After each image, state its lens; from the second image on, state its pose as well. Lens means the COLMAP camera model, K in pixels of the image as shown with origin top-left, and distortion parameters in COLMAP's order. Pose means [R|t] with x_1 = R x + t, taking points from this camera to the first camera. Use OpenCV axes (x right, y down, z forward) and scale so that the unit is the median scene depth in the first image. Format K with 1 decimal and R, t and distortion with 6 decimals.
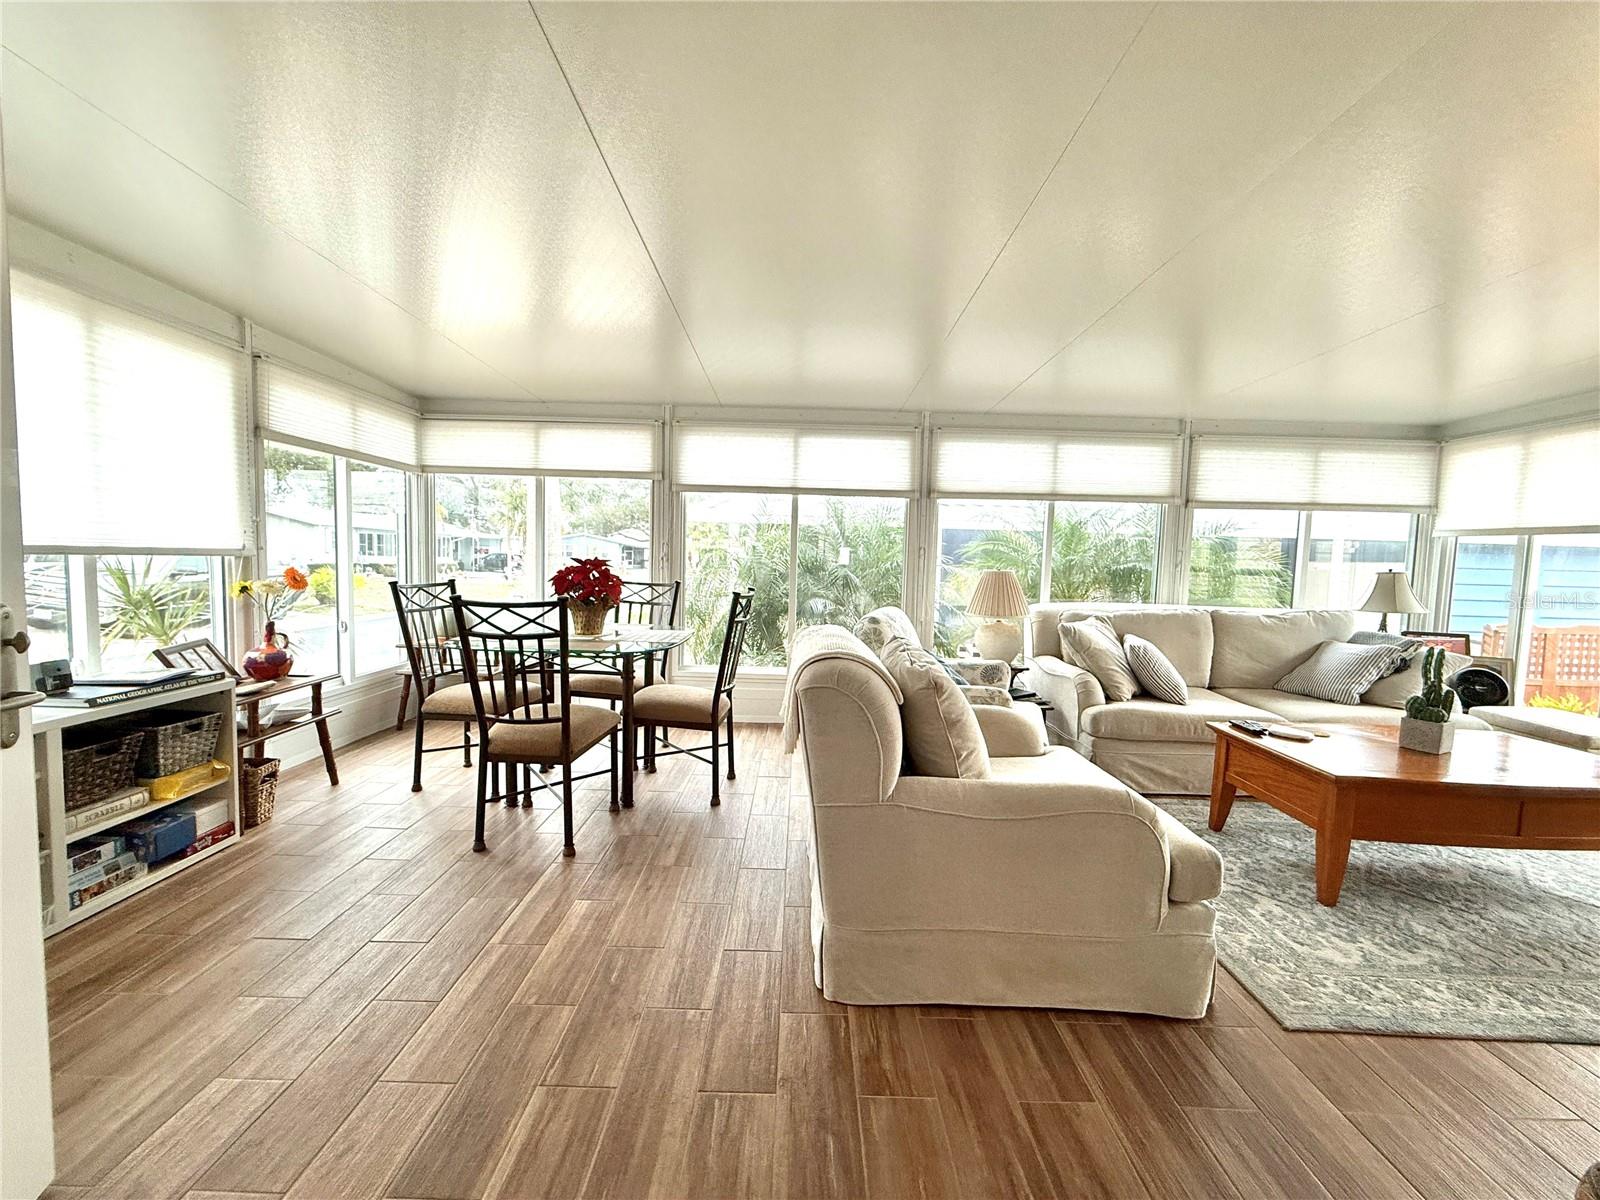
lens RADIAL K [[637.2, 0, 805.5], [0, 637.2, 601.8], [0, 0, 1]] dist [0.002233, -0.000337]
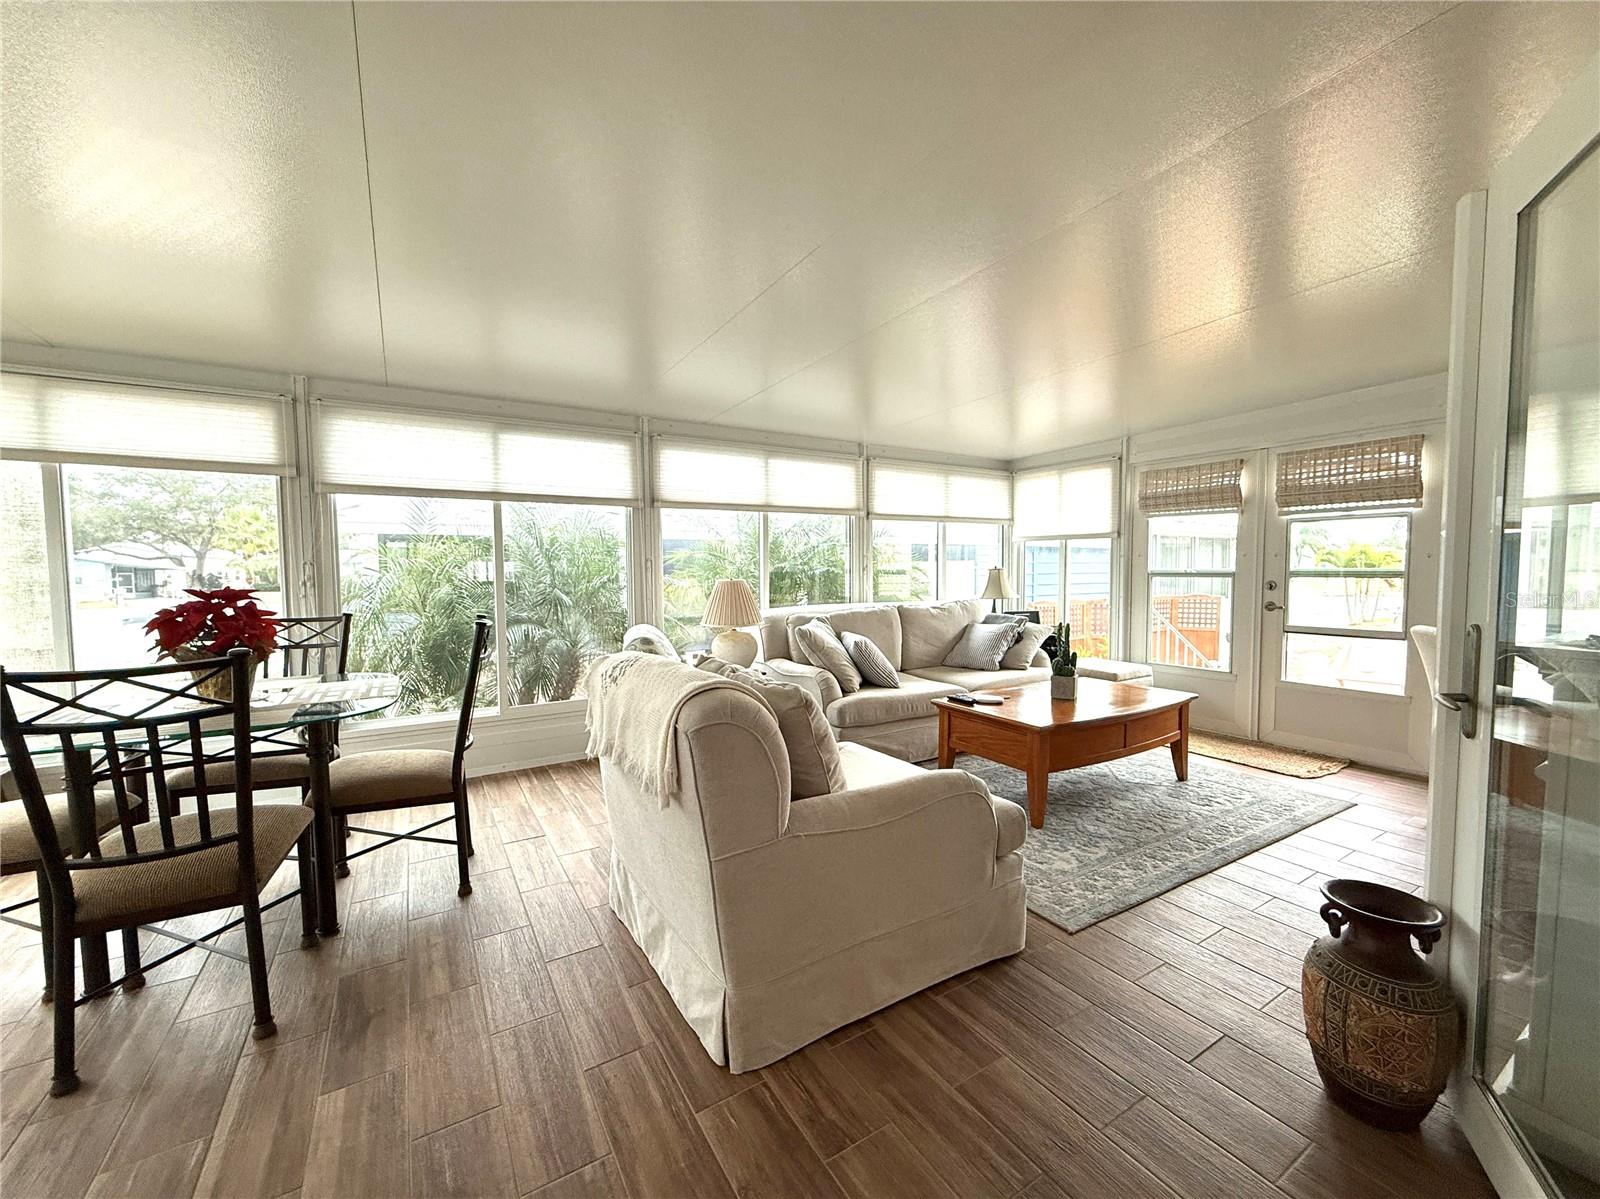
lens RADIAL K [[637.2, 0, 808.4], [0, 637.2, 605.1], [0, 0, 1]] dist [0.002233, -0.000337]
pose [[0.848616, -0.064212, 0.525098, -0.158304], [0.068592, 0.997583, 0.011138, -0.015035], [-0.524544, 0.026565, 0.850969, 0.091762]]
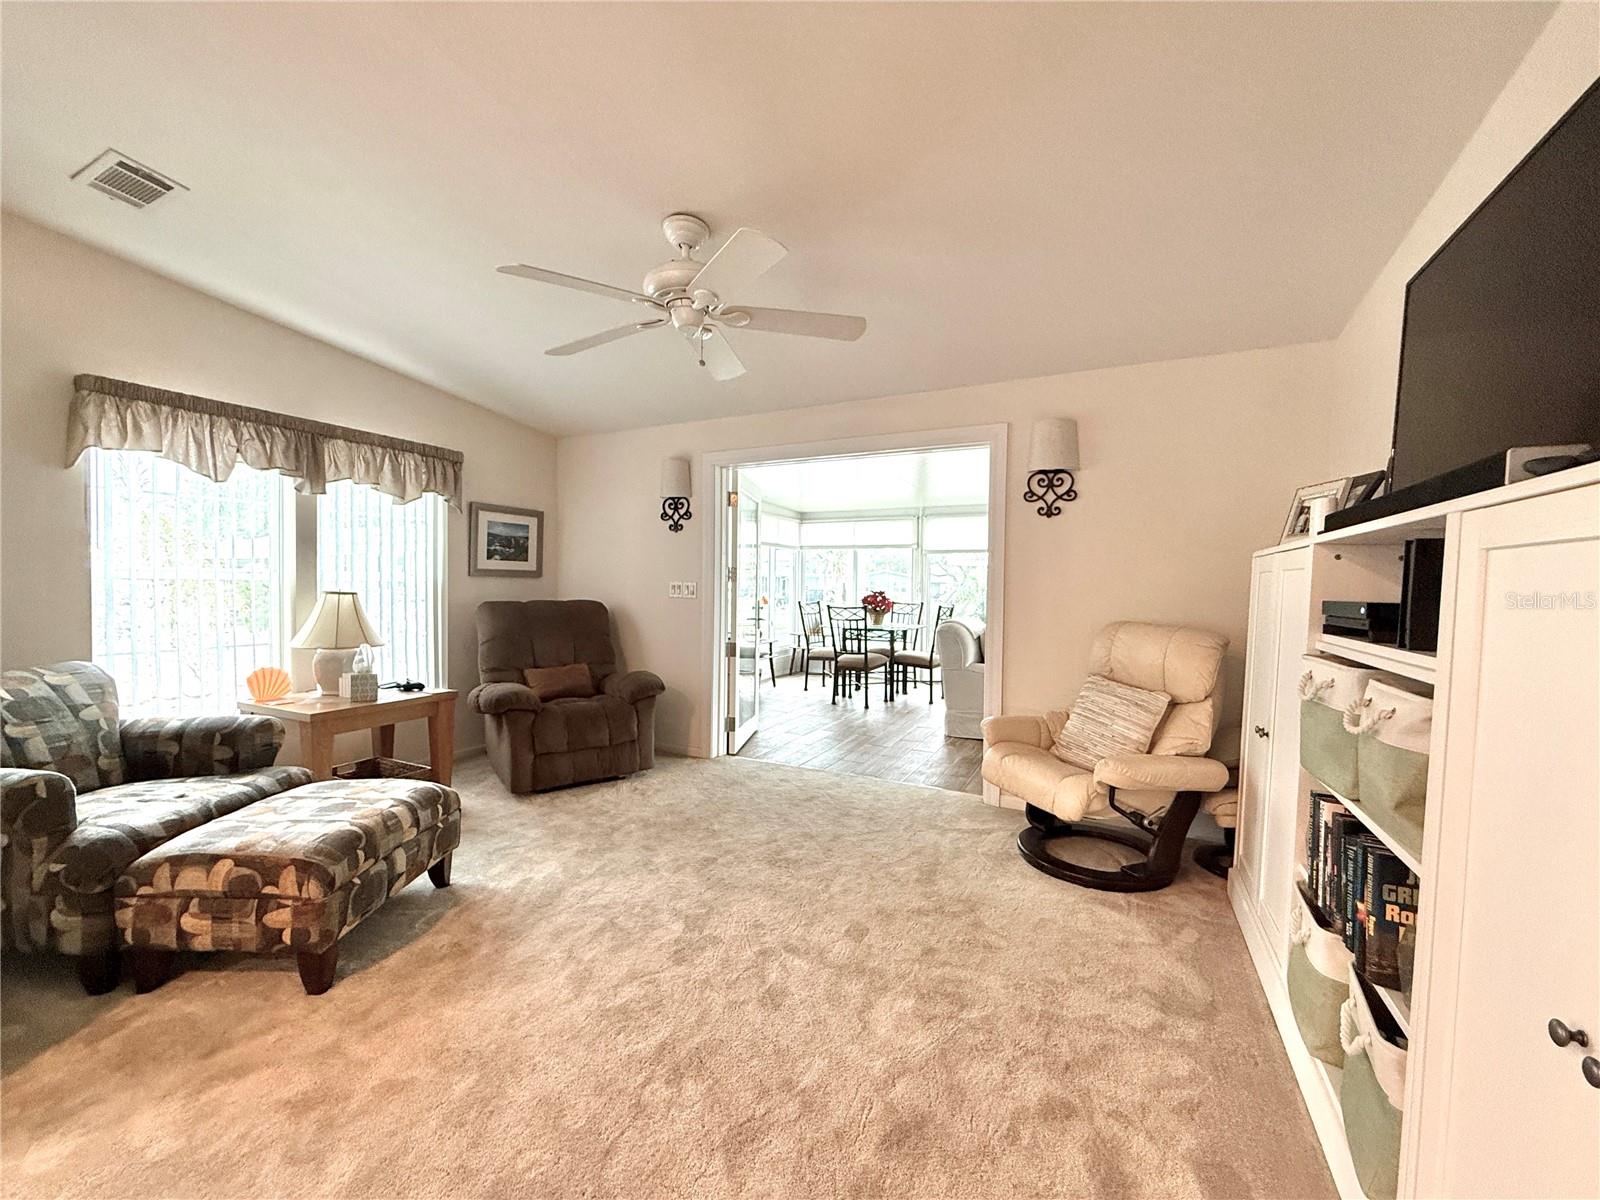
lens RADIAL K [[637.2, 0, 794.7], [0, 637.2, 606.3], [0, 0, 1]] dist [0.002233, -0.000337]
pose [[0.887427, -0.003308, -0.460937, 0.414983], [-0.016778, 0.999080, -0.039471, 0.076872], [0.460643, 0.042761, 0.886555, -1.062185]]
